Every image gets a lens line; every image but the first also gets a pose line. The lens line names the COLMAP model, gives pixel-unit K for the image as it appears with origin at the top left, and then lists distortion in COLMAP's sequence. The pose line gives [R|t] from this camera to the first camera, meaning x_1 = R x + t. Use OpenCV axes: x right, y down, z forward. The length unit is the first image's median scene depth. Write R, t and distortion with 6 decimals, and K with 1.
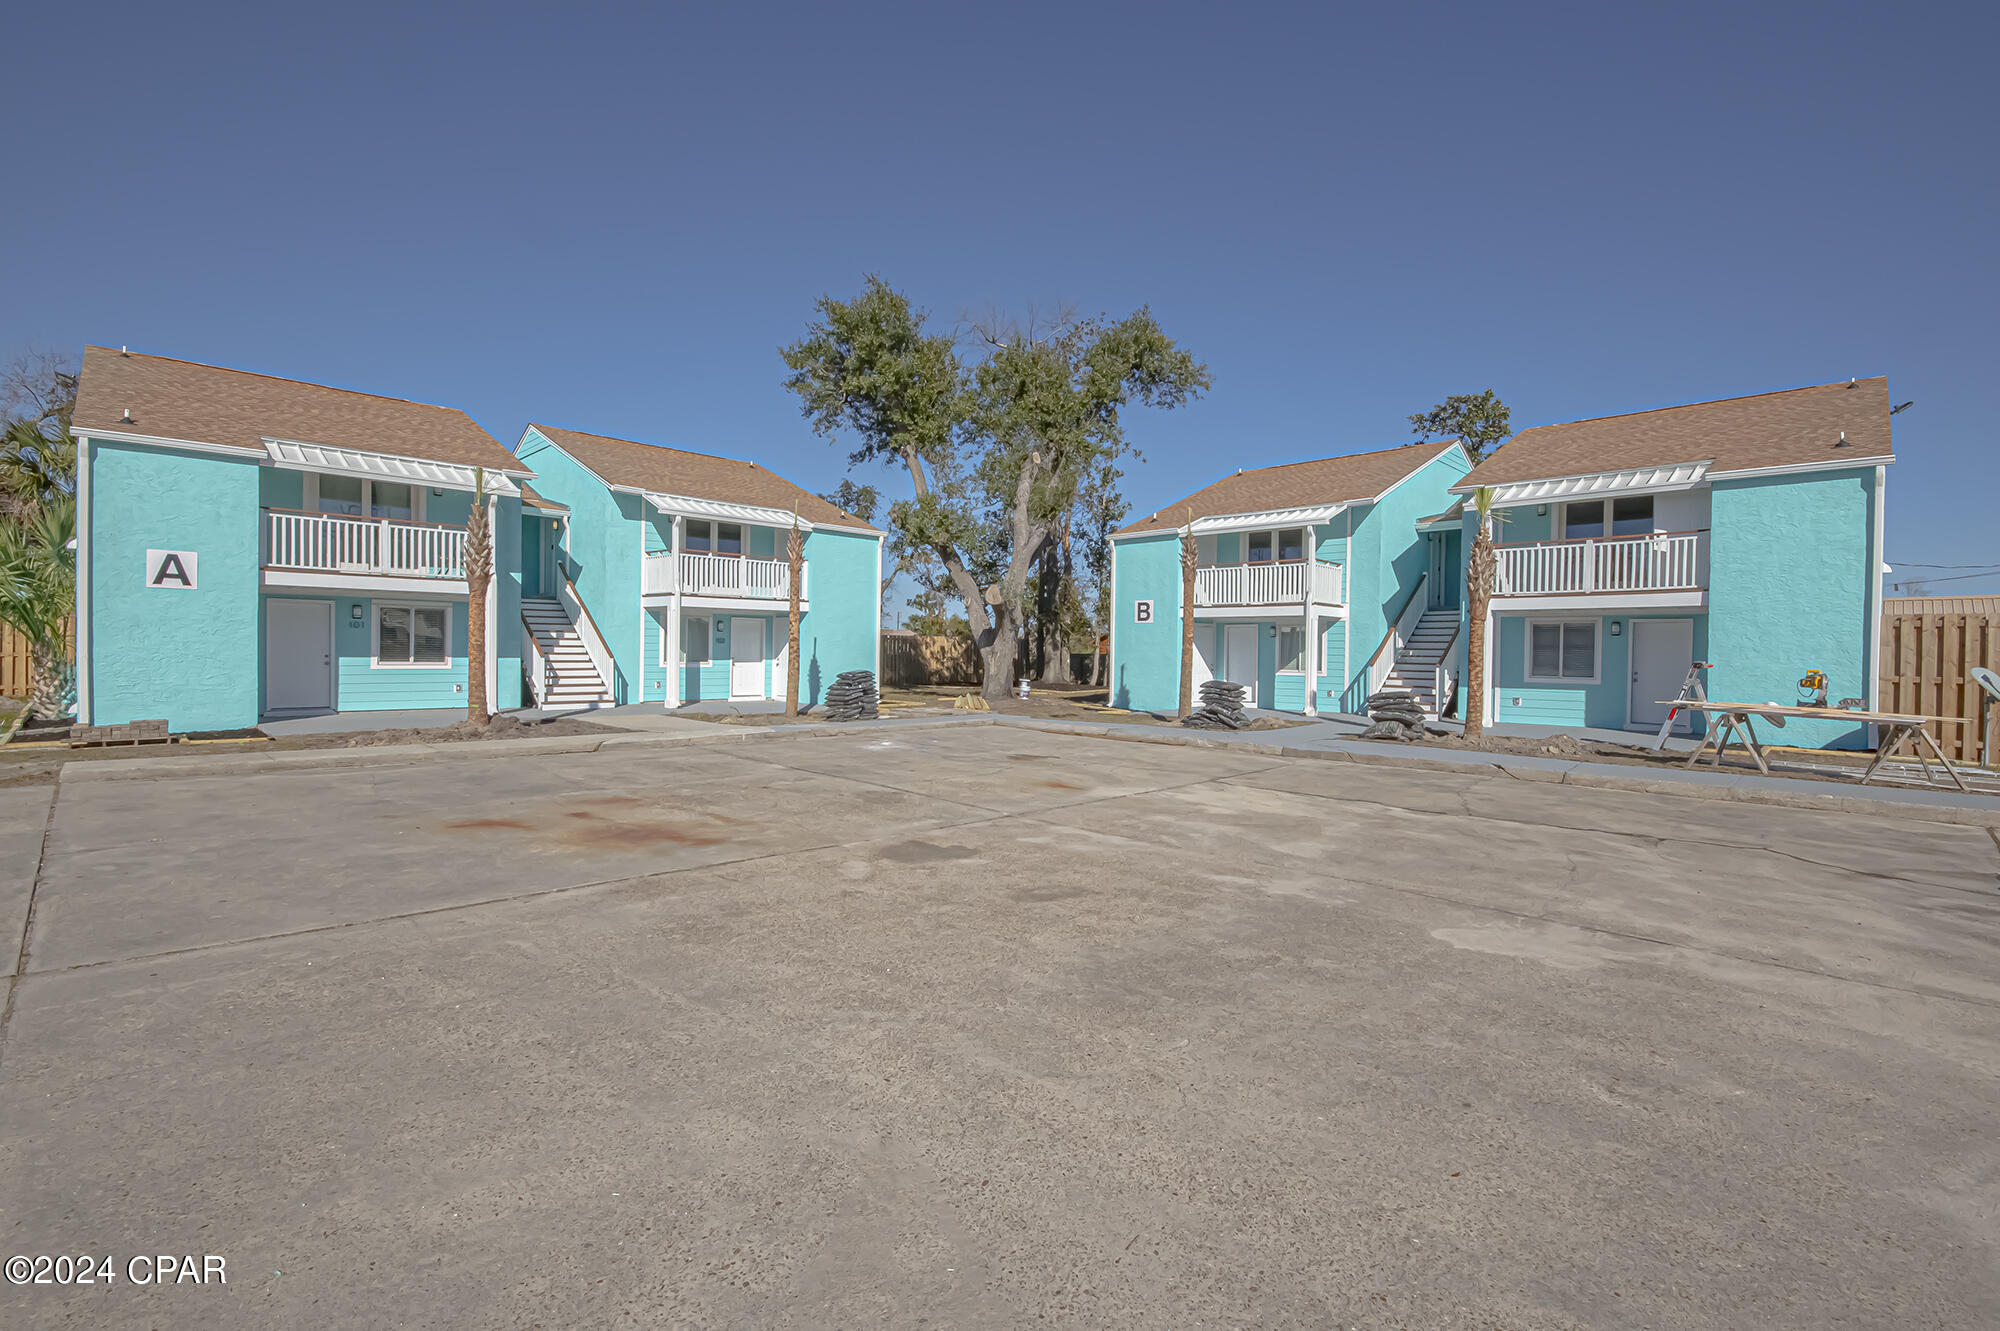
lens RADIAL K [[881.3, 0, 1013.5], [0, 881.3, 663.7], [0, 0, 1]] dist [-0.000571, 0.000155]
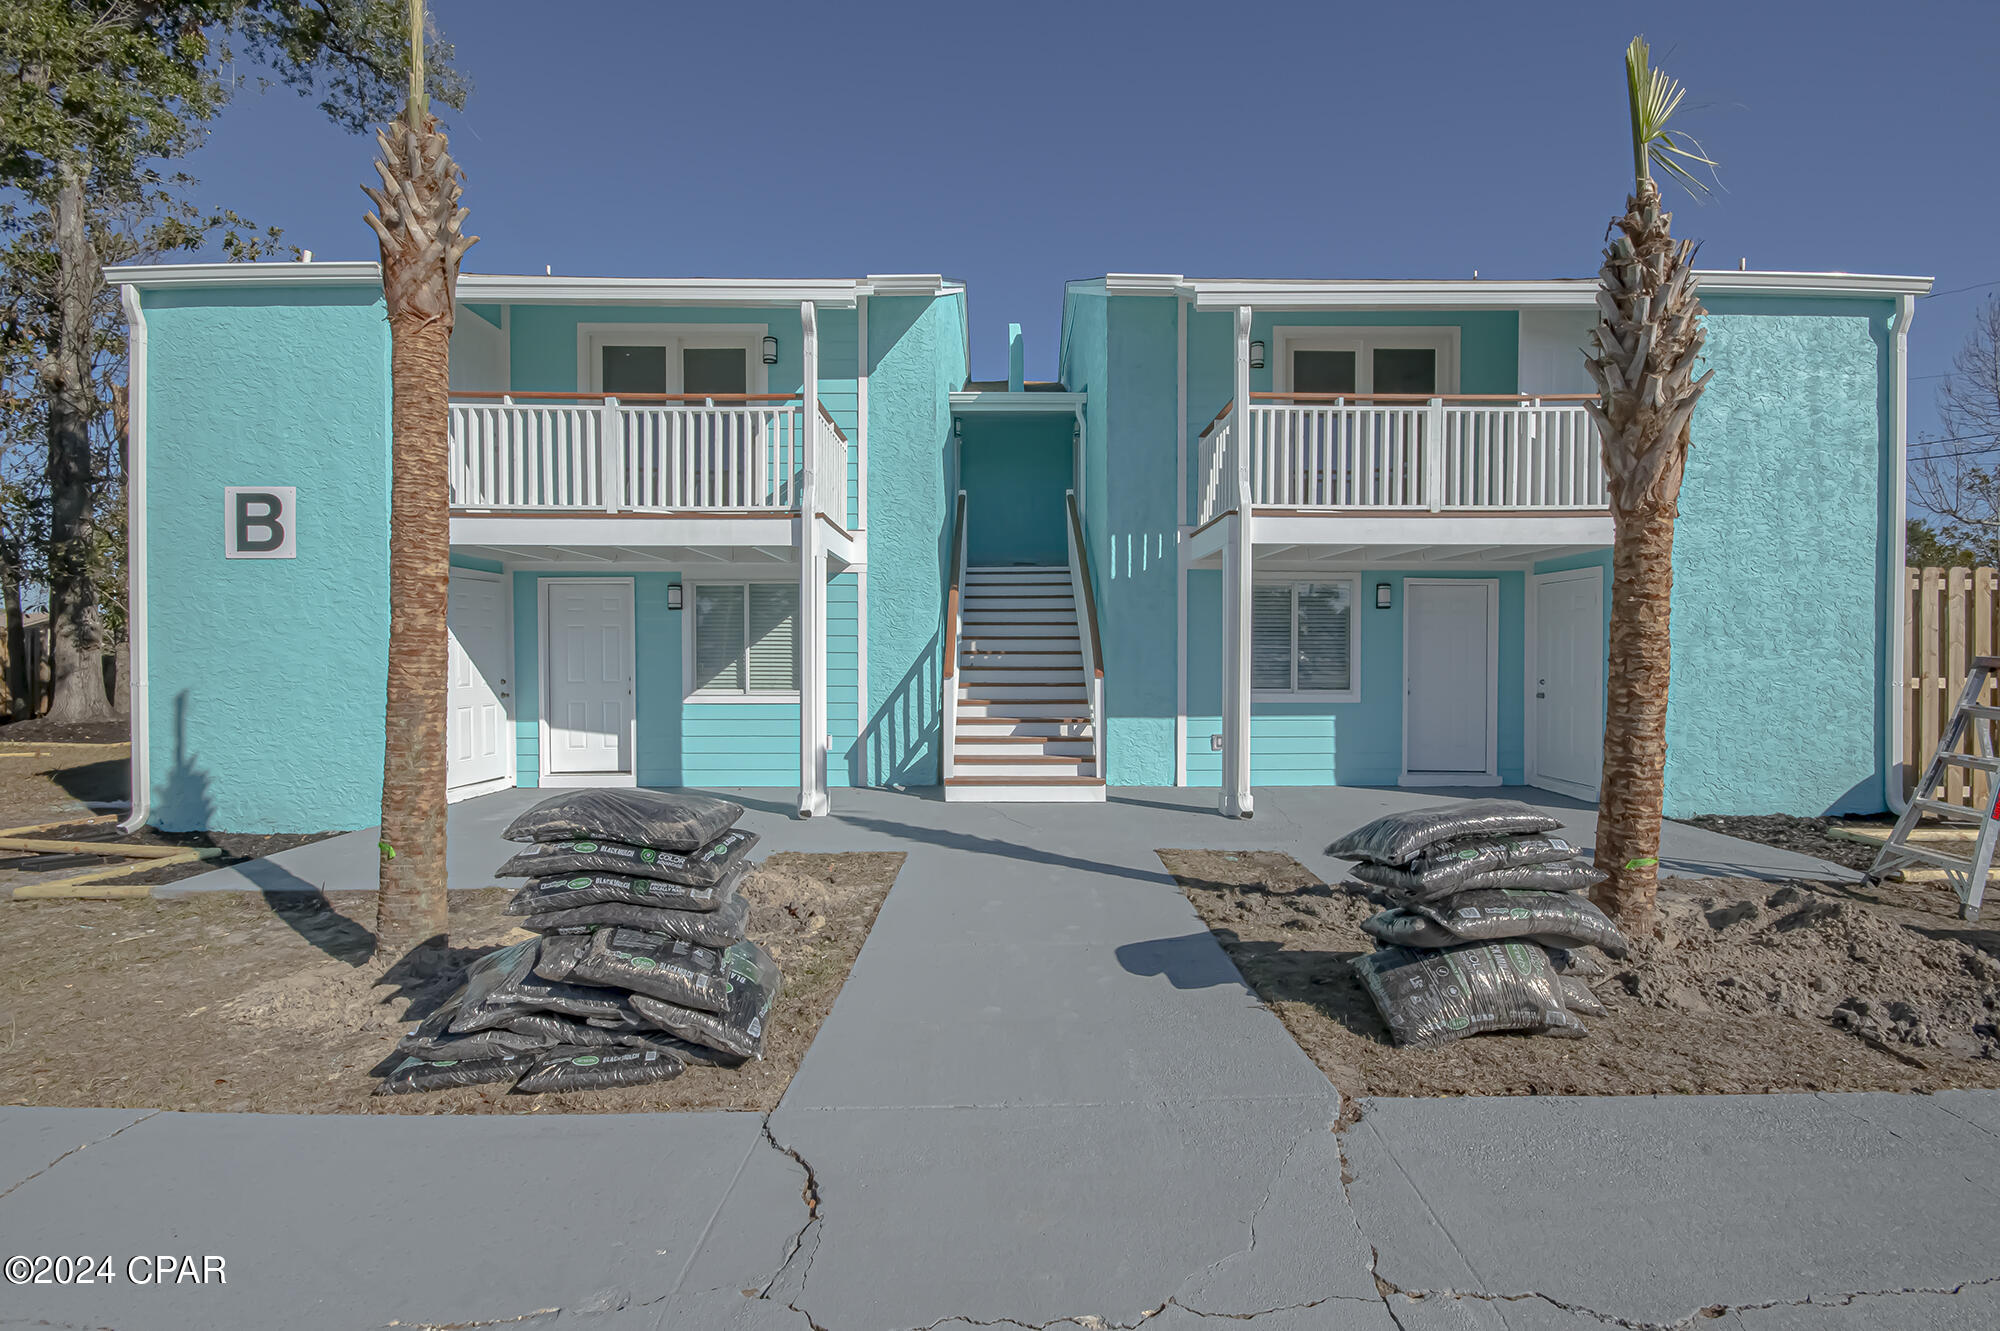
lens RADIAL K [[876.8, 0, 1012.3], [0, 876.8, 663.1], [0, 0, 1]] dist [0.001666, -0.006951]
pose [[0.711639, -0.019155, 0.702284, 0.165732], [0.018708, 0.999790, 0.008313, -0.008653], [-0.702296, 0.007222, 0.711849, 0.822143]]
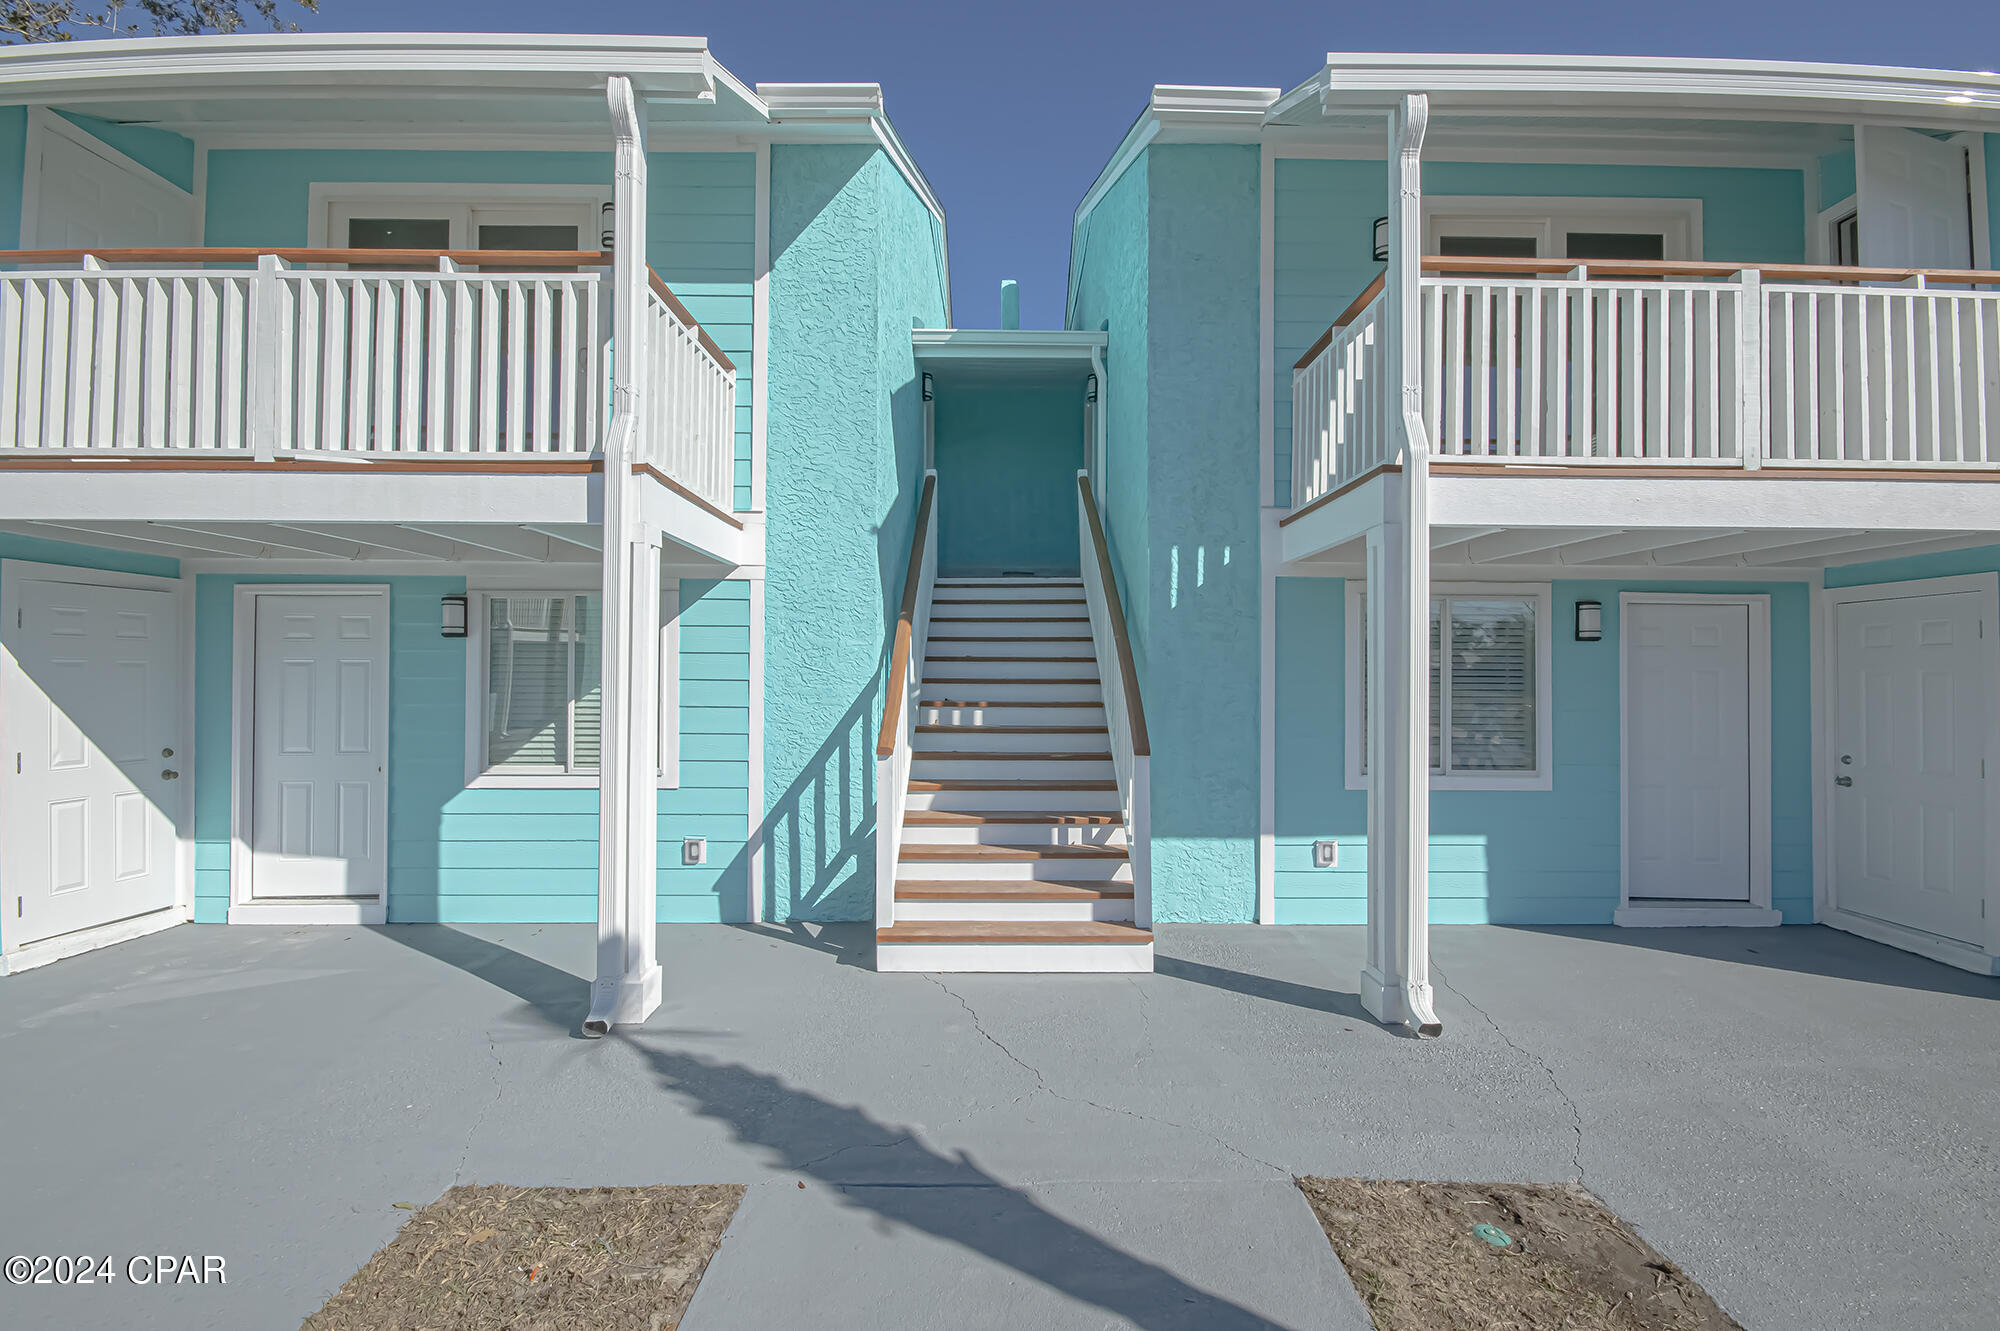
lens RADIAL K [[876.8, 0, 1005.7], [0, 876.8, 667.8], [0, 0, 1]] dist [0.001666, -0.006951]
pose [[0.714769, 0.000565, 0.699360, 0.313520], [0.013478, 0.999803, -0.014582, -0.021412], [-0.699230, 0.019849, 0.714621, 0.964310]]
